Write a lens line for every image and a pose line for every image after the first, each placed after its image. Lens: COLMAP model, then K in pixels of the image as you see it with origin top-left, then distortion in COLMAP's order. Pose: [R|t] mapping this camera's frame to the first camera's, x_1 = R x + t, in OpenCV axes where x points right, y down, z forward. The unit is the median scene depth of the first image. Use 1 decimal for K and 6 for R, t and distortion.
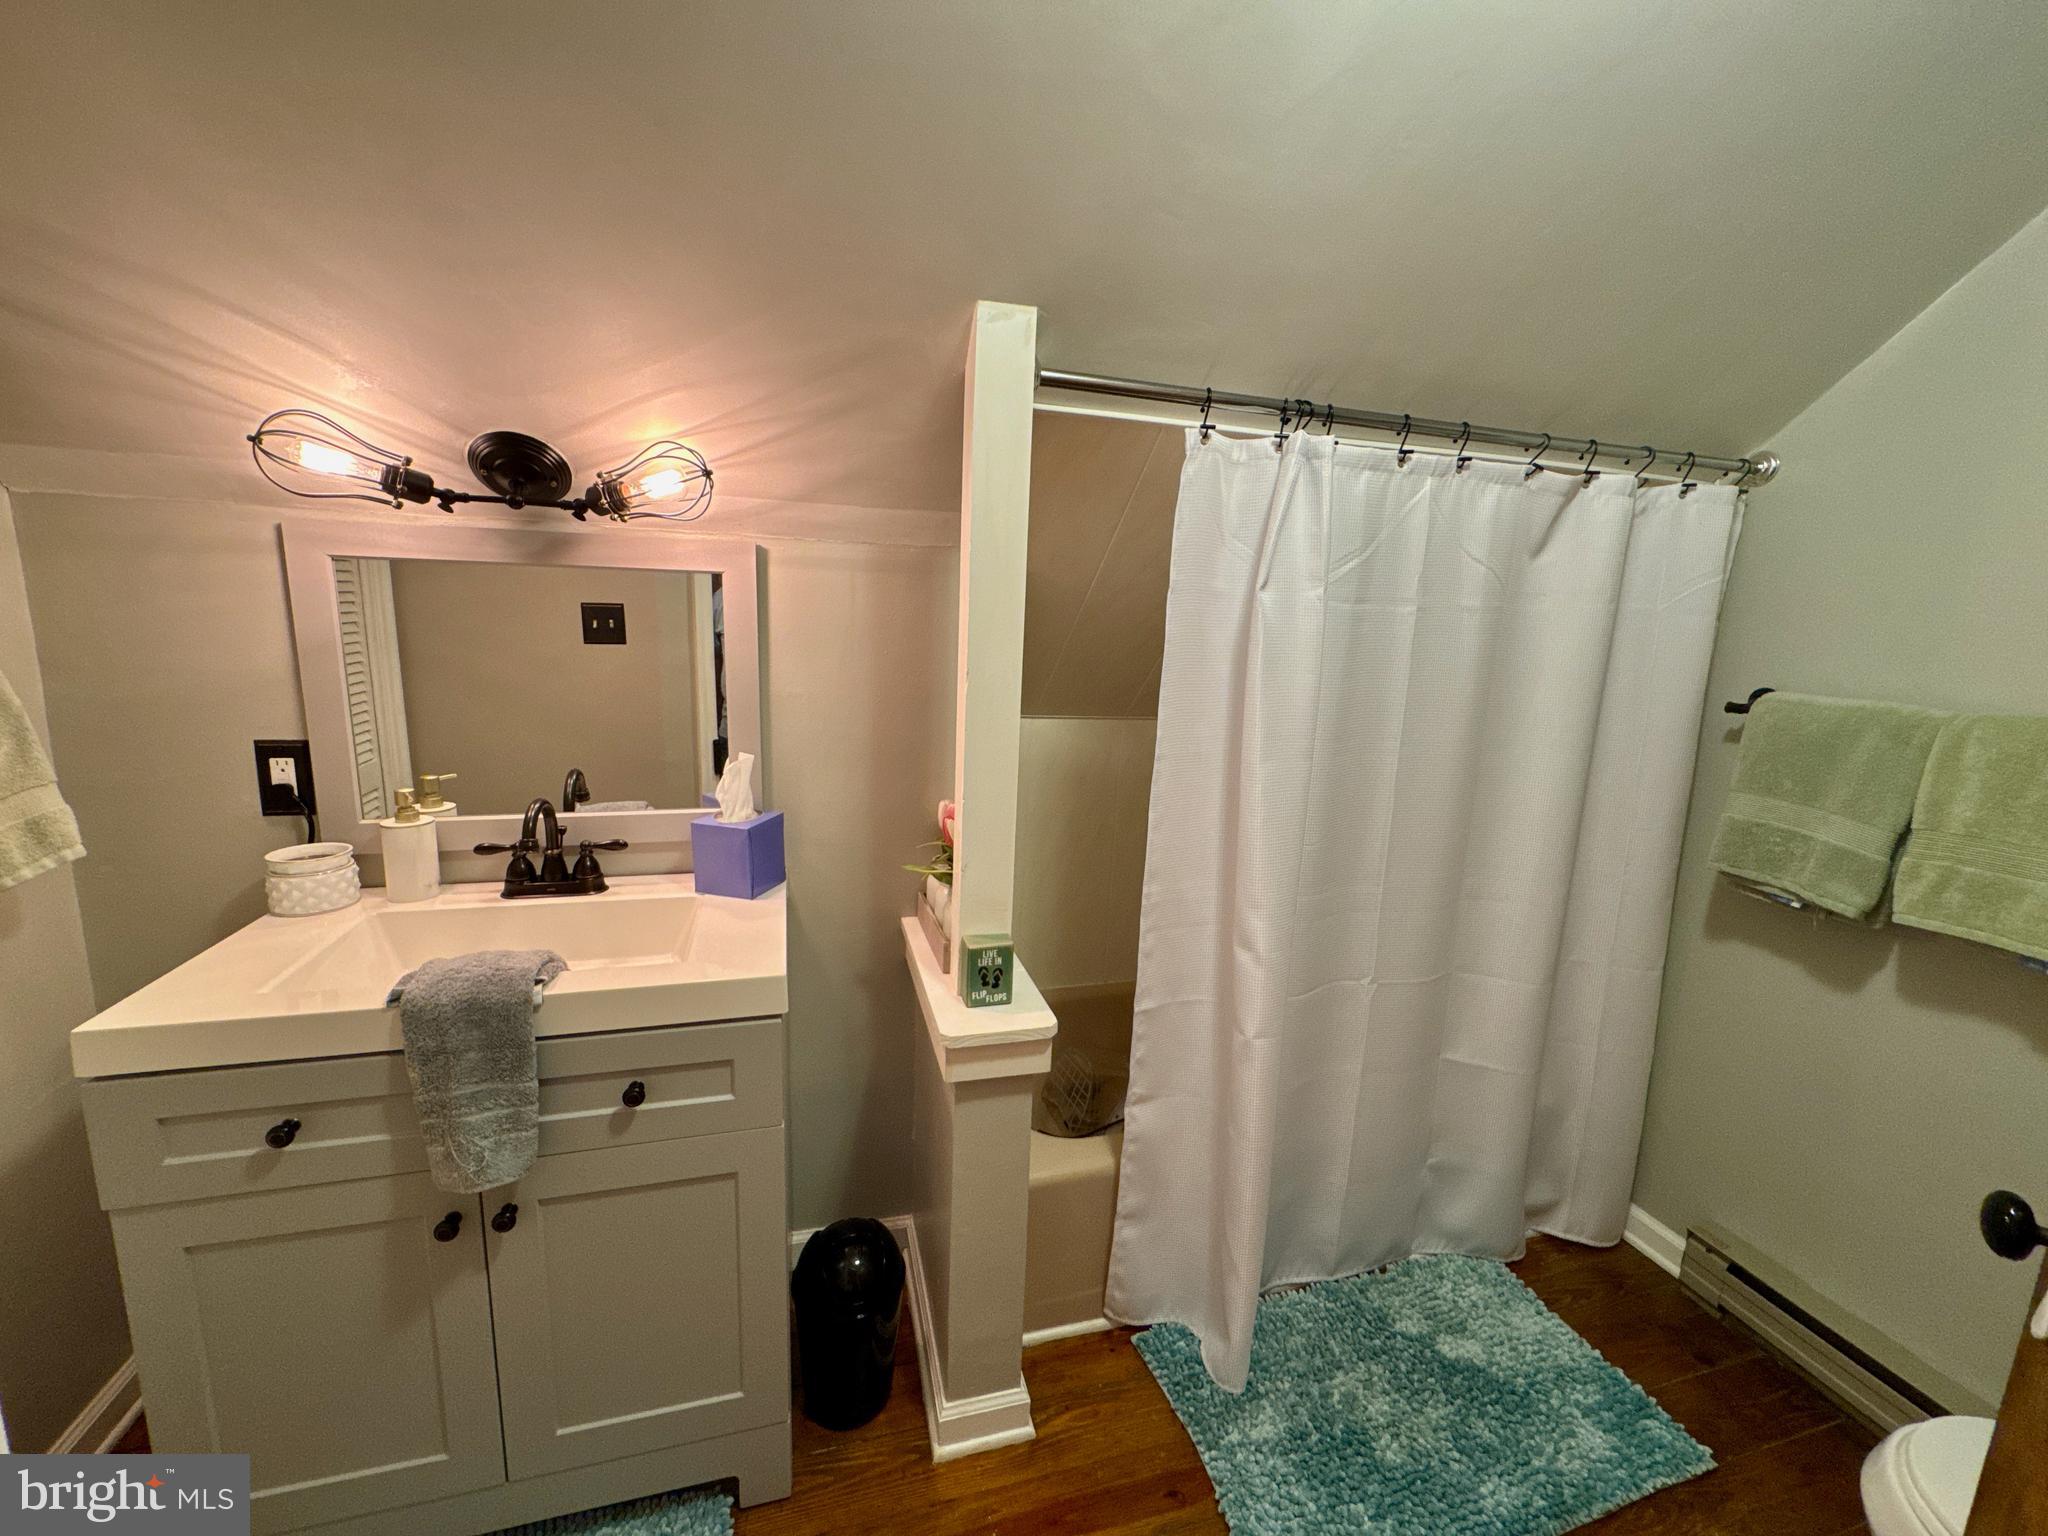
lens RADIAL K [[814.3, 0, 1023.3], [0, 814.3, 761.7], [0, 0, 1]] dist [-0.005020, 0.000931]
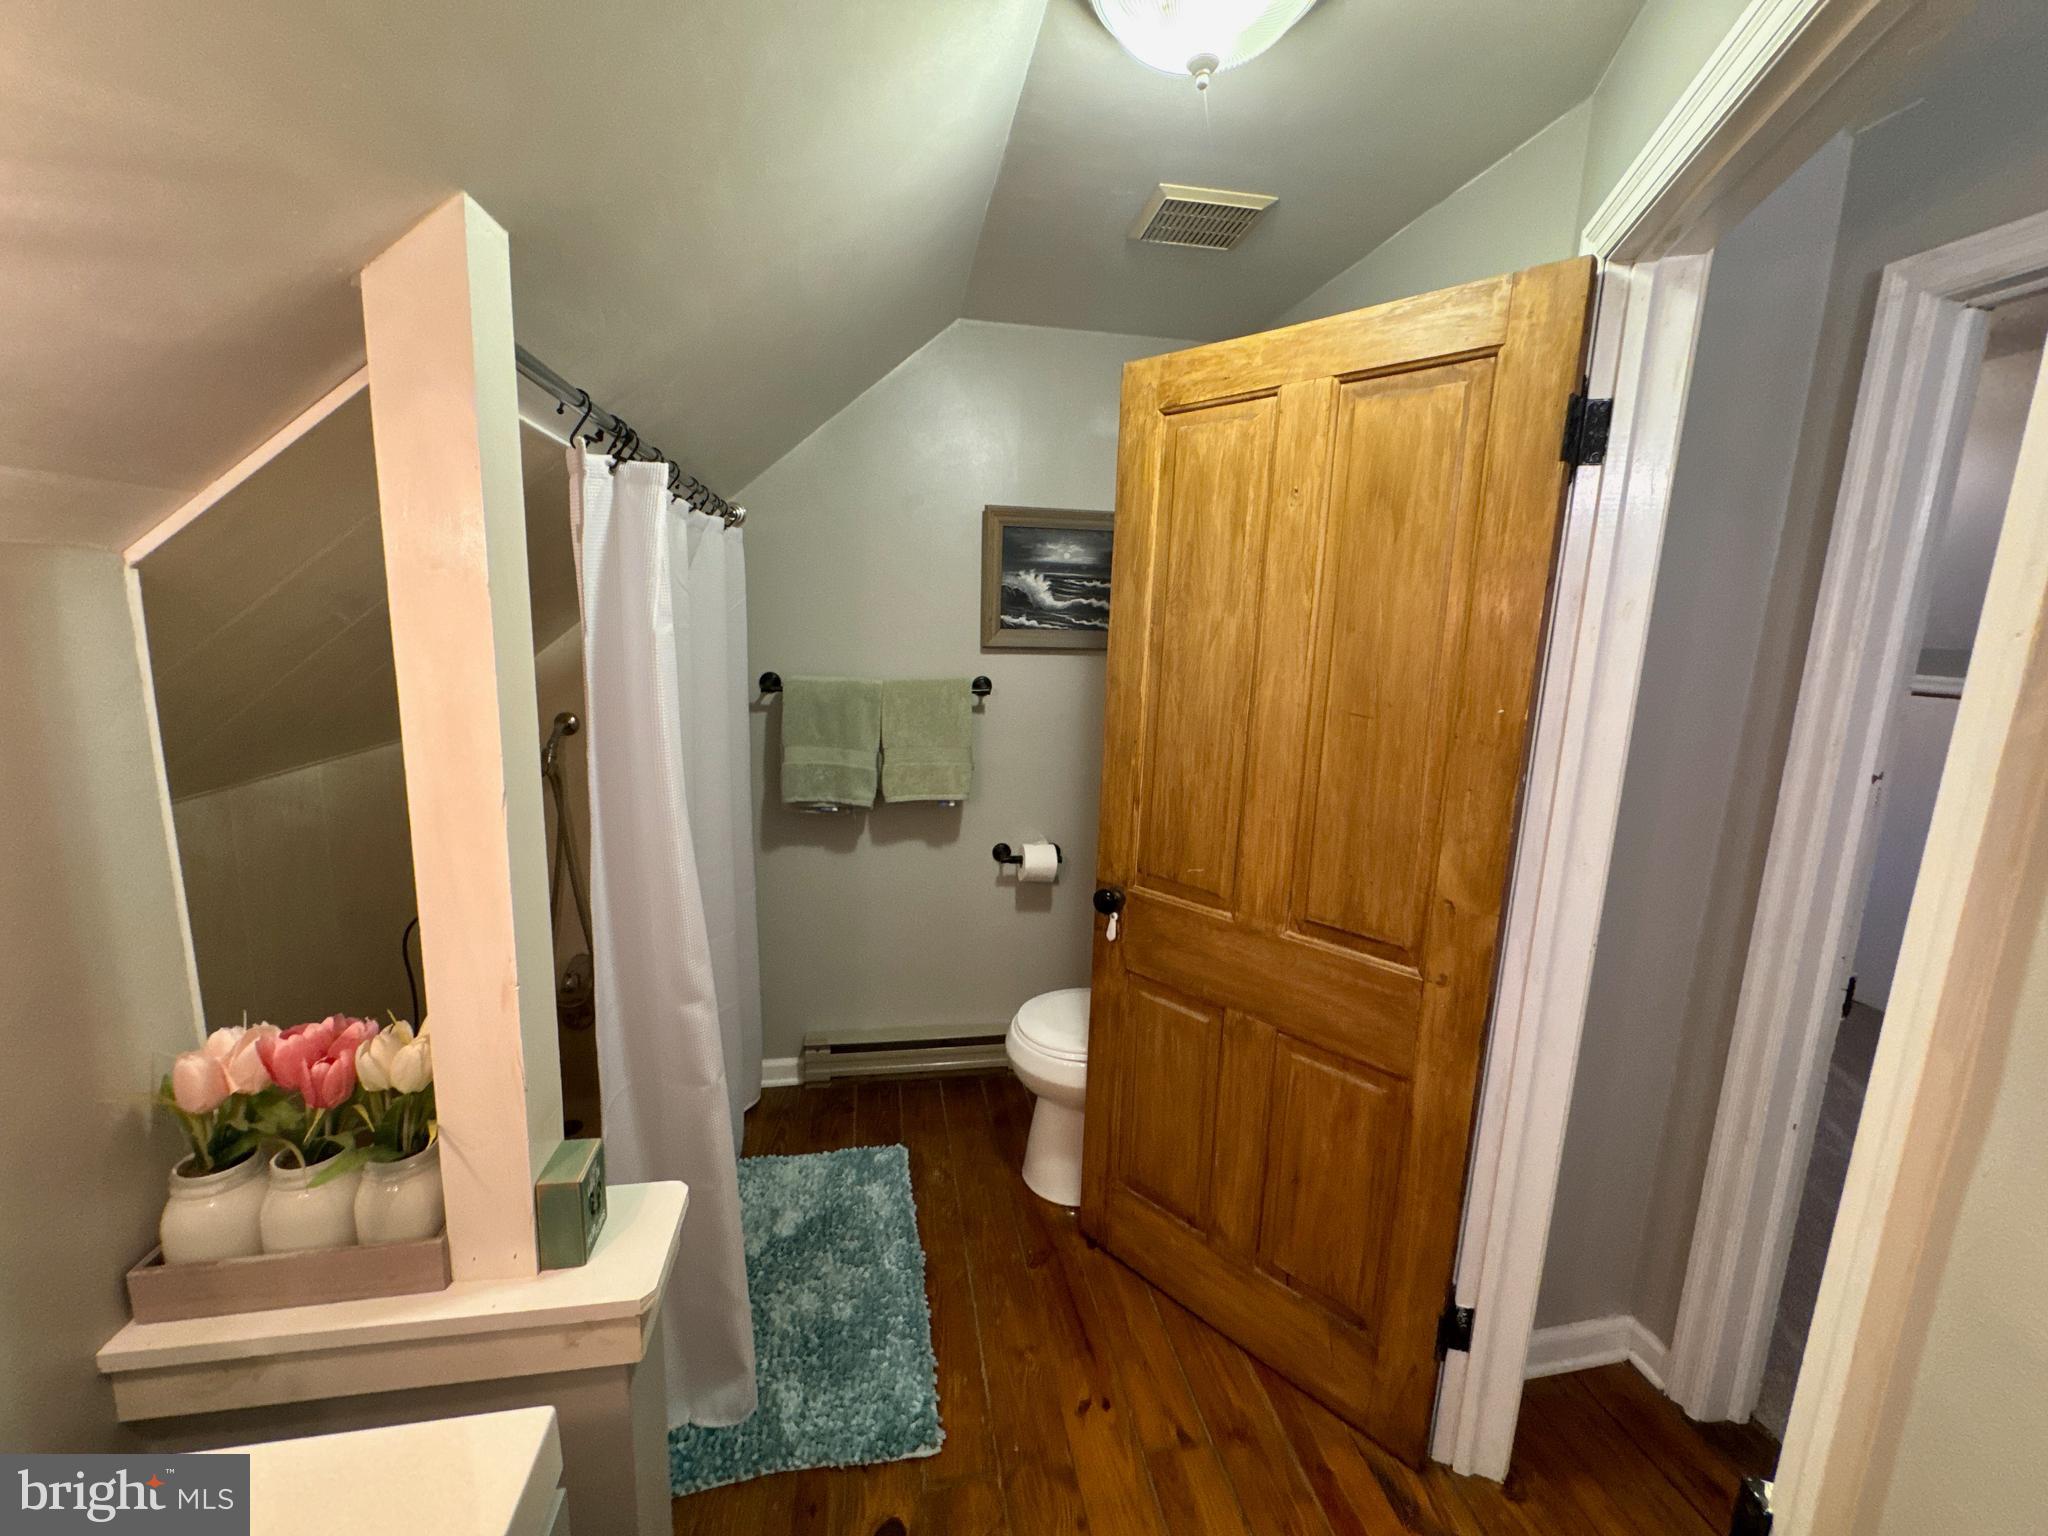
lens RADIAL K [[814.3, 0, 1017.5], [0, 814.3, 765.2], [0, 0, 1]] dist [-0.005020, 0.000931]
pose [[0.101897, -0.208433, 0.972714, -0.531112], [0.147128, 0.970208, 0.192483, -0.159686], [-0.983855, 0.123500, 0.129528, 0.438212]]
